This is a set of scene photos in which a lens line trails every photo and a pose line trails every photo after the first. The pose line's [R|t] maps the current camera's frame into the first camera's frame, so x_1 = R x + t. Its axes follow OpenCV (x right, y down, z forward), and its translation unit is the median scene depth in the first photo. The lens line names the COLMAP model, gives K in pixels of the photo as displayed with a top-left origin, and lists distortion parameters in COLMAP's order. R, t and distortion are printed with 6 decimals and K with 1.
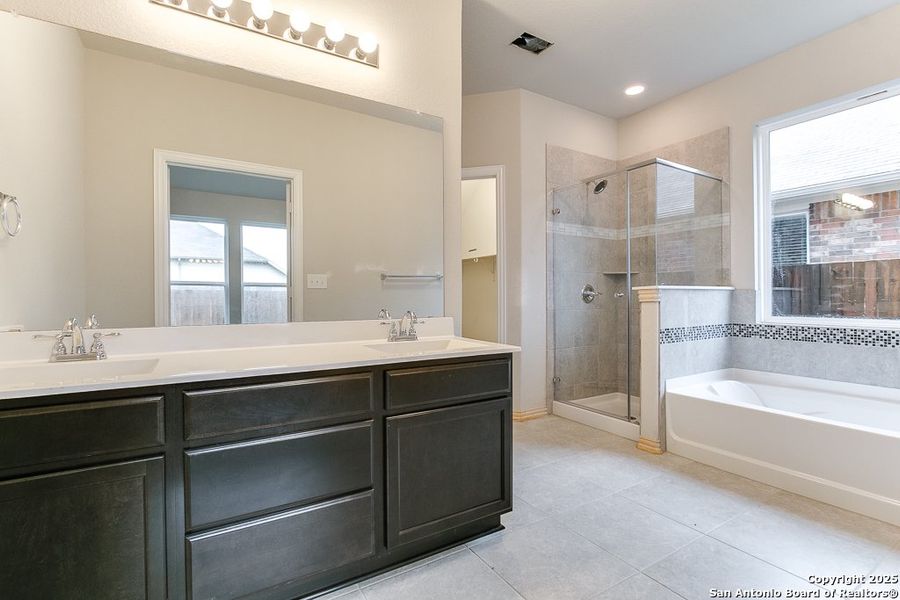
lens RADIAL K [[412.9, 0, 446.7], [0, 412.9, 295.0], [0, 0, 1]] dist [-0.019372, 0.002035]
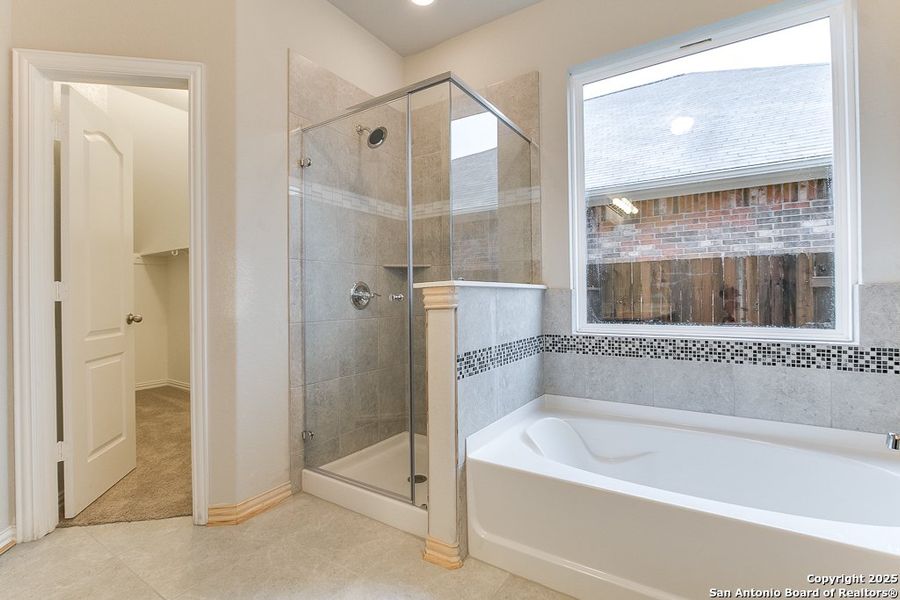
lens RADIAL K [[412.9, 0, 447.1], [0, 412.9, 298.8], [0, 0, 1]] dist [-0.019372, 0.002035]
pose [[0.897860, -0.007855, 0.440210, 0.206168], [0.006287, 0.999968, 0.005019, -0.000034], [-0.440236, -0.001739, 0.897881, 0.396758]]
